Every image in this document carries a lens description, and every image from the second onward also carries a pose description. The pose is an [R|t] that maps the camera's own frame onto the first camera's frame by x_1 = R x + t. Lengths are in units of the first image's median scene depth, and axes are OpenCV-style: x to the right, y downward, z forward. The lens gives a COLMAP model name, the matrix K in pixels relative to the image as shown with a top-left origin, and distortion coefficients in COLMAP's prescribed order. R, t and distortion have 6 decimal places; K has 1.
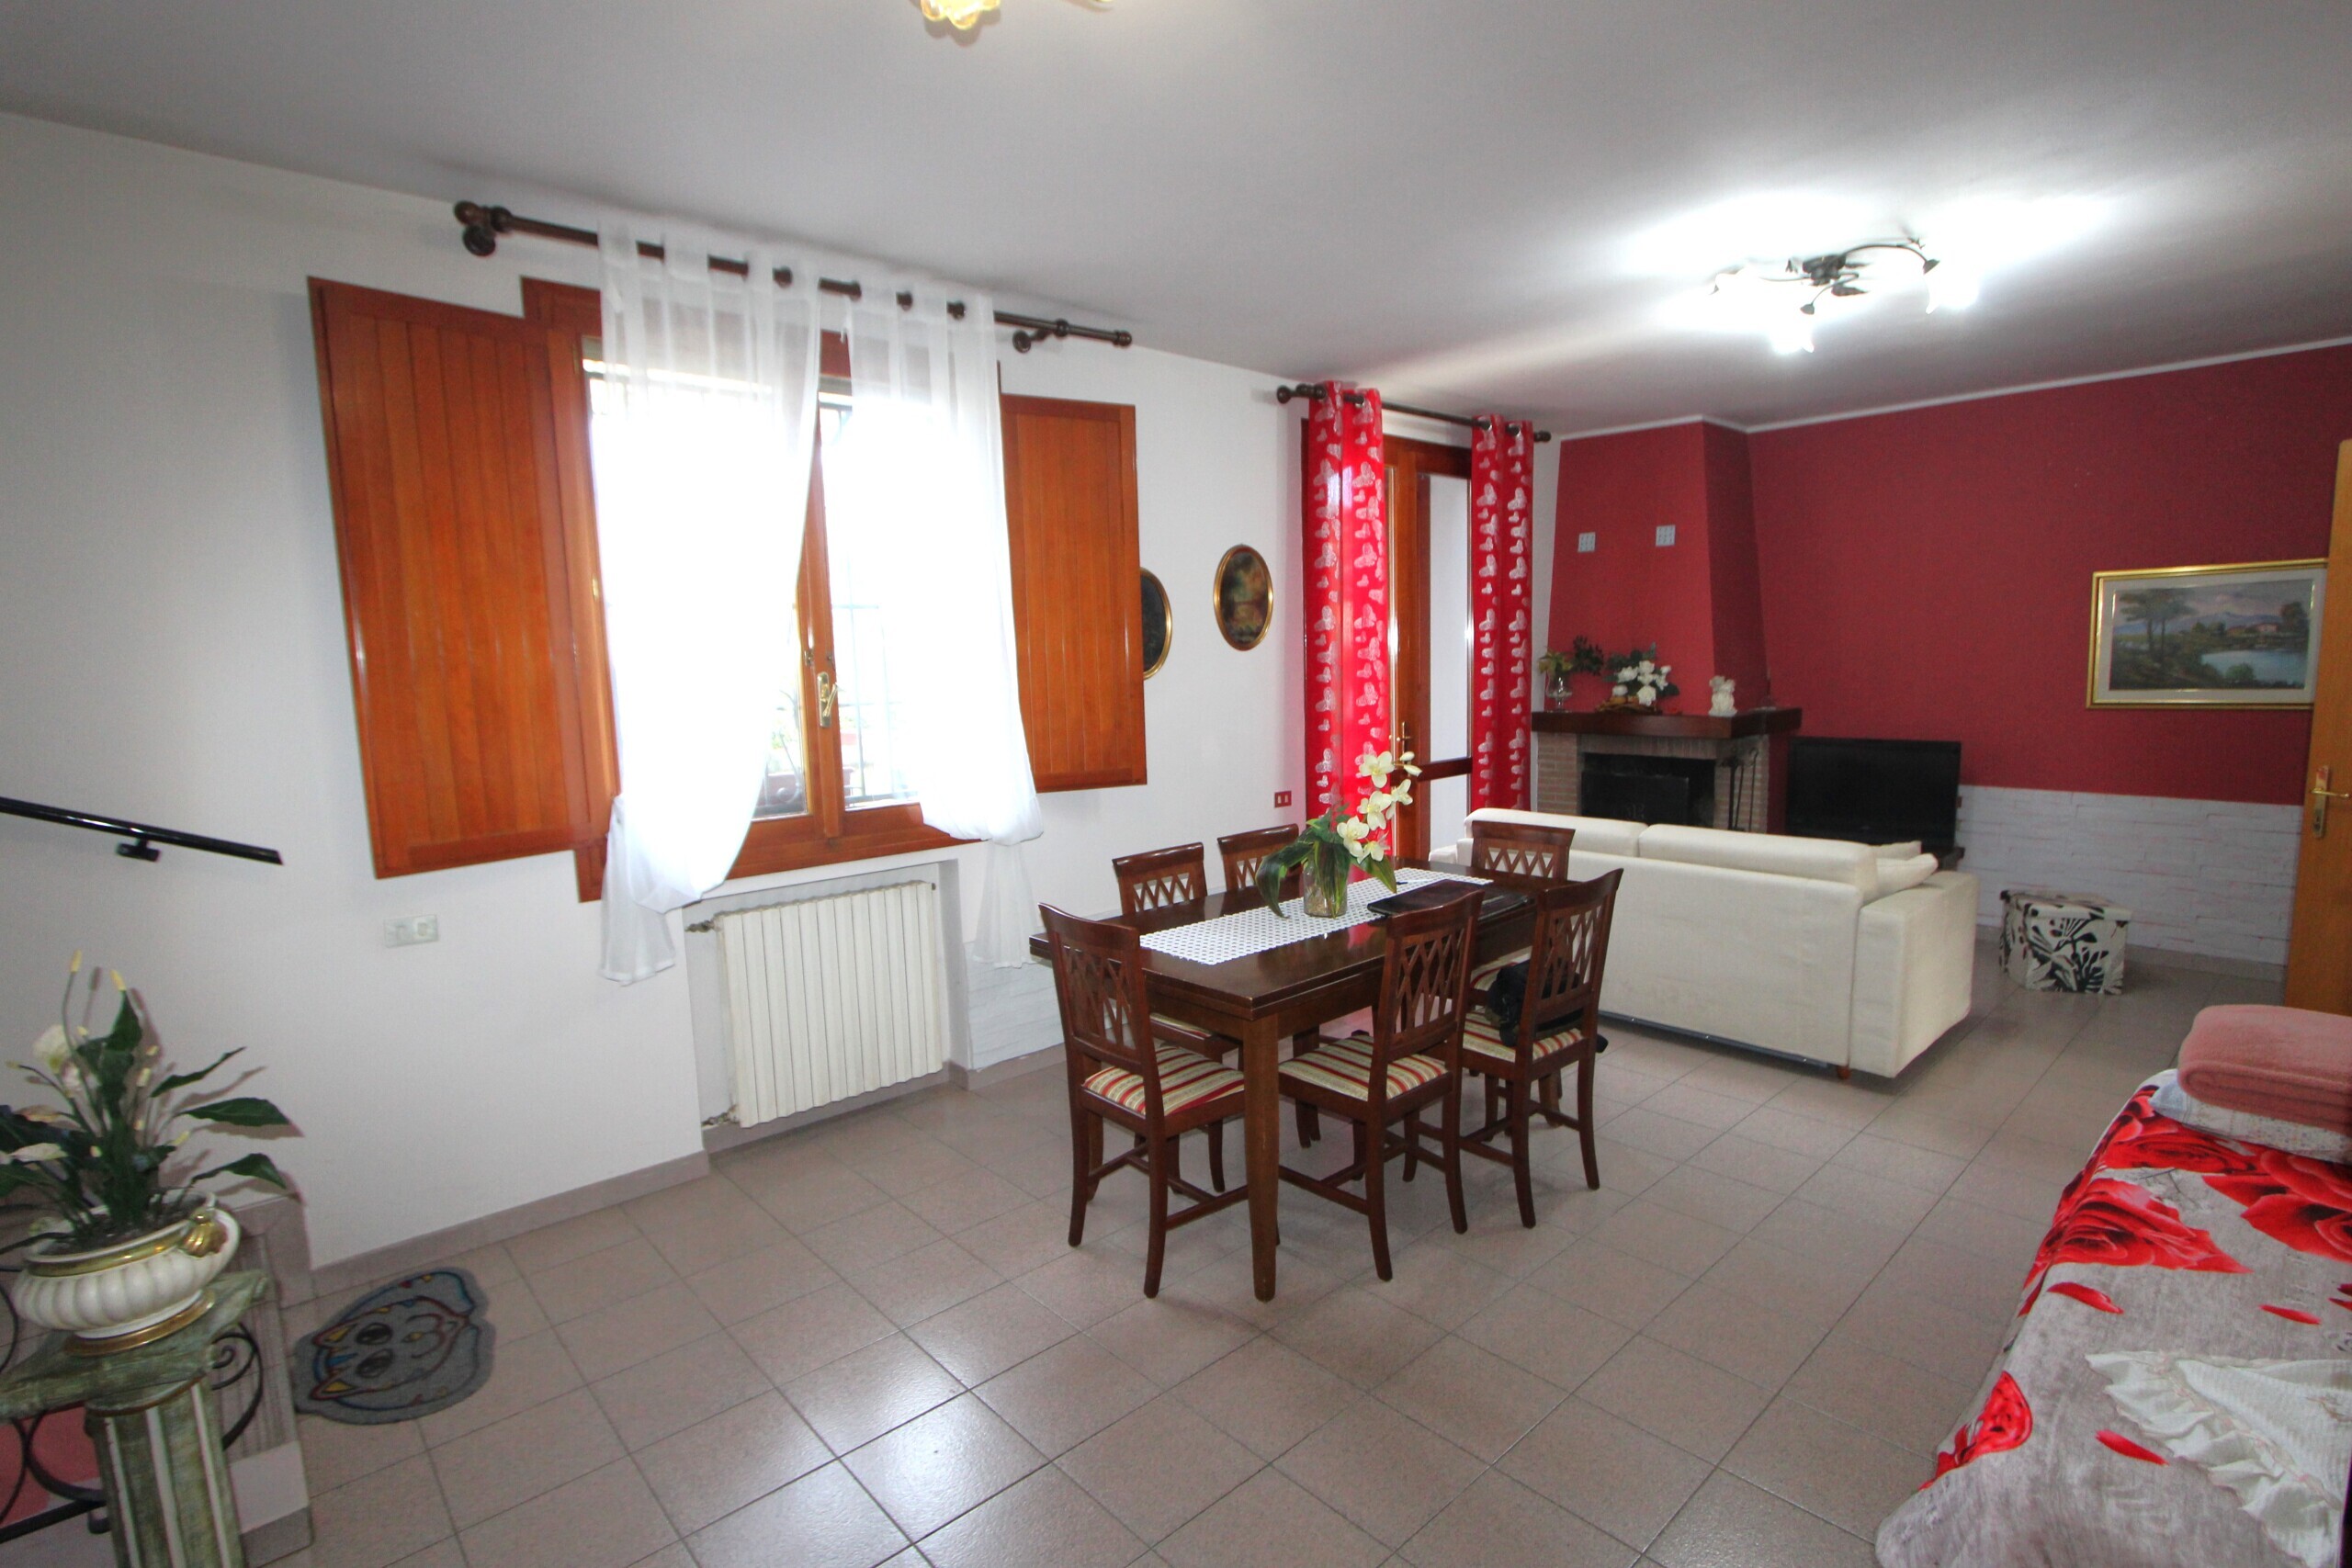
lens RADIAL K [[1120.5, 0, 1187.0], [0, 1120.5, 792.7], [0, 0, 1]] dist [-0.006069, -0.000534]
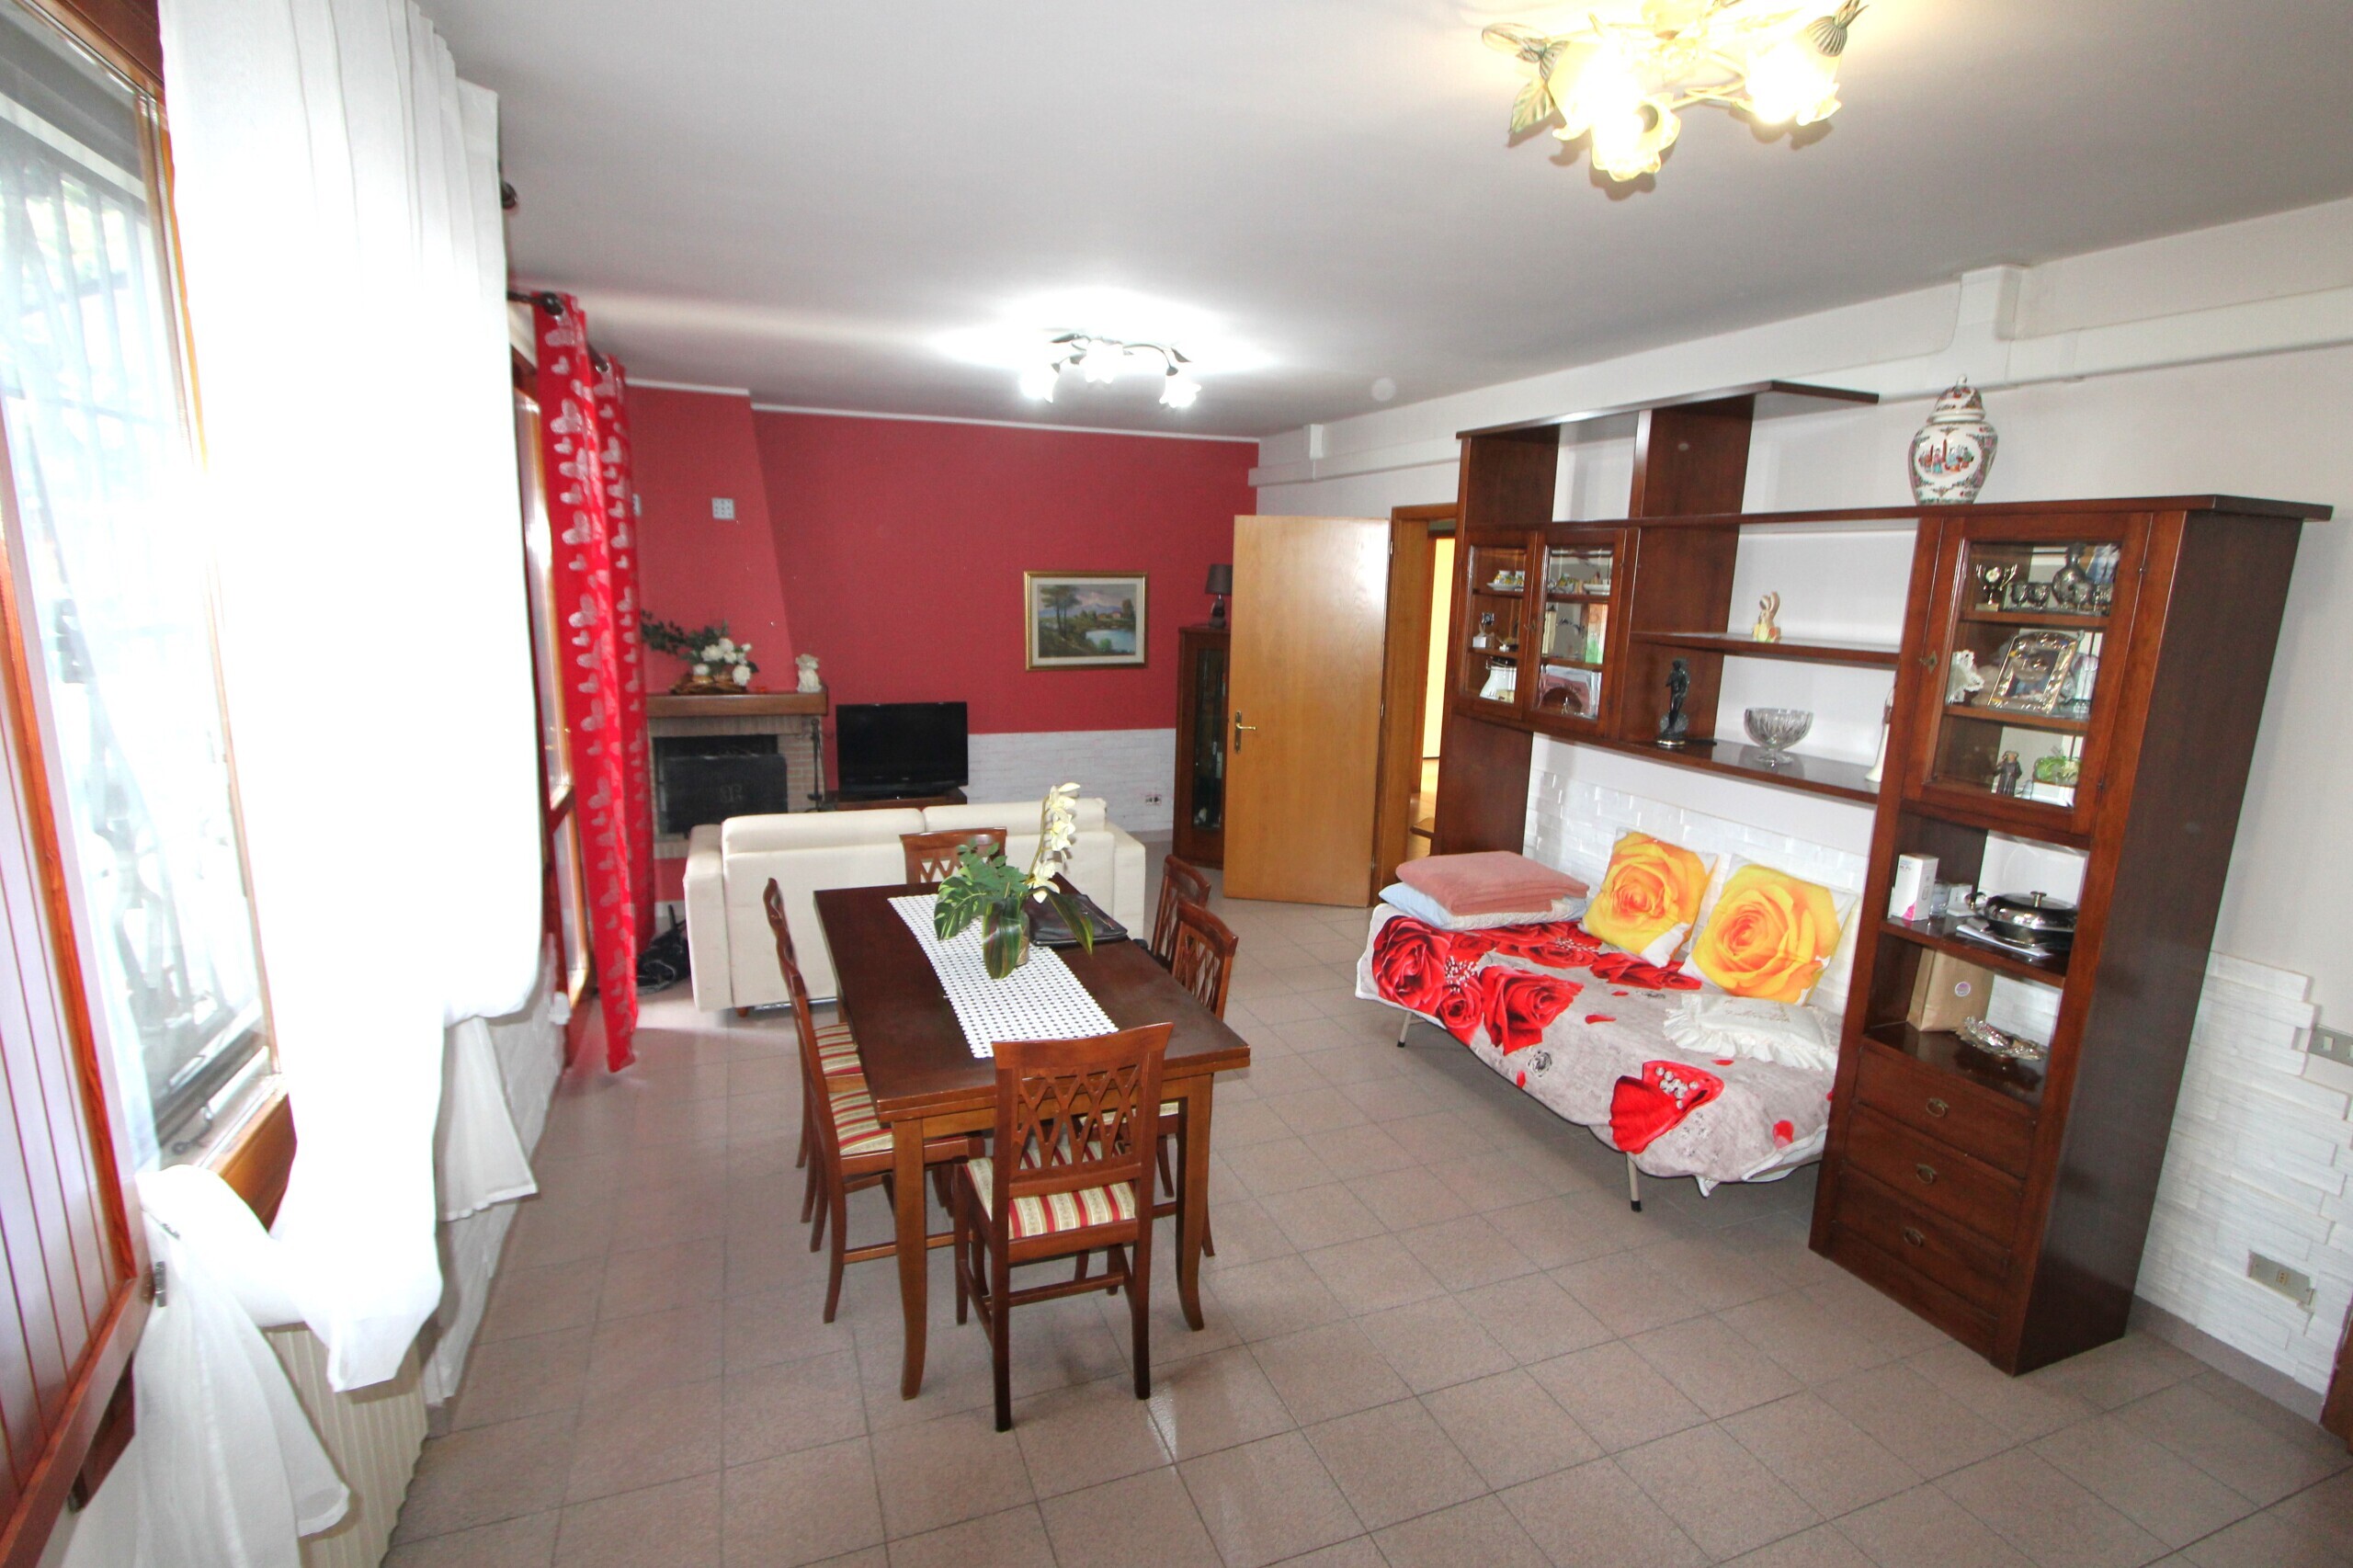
lens RADIAL K [[1121.1, 0, 1184.6], [0, 1121.1, 792.1], [0, 0, 1]] dist [-0.006069, -0.000534]
pose [[0.358608, -0.149967, 0.921363, -0.432336], [0.083622, 0.988204, 0.128300, -0.092848], [-0.929735, 0.031037, 0.366919, 0.333162]]
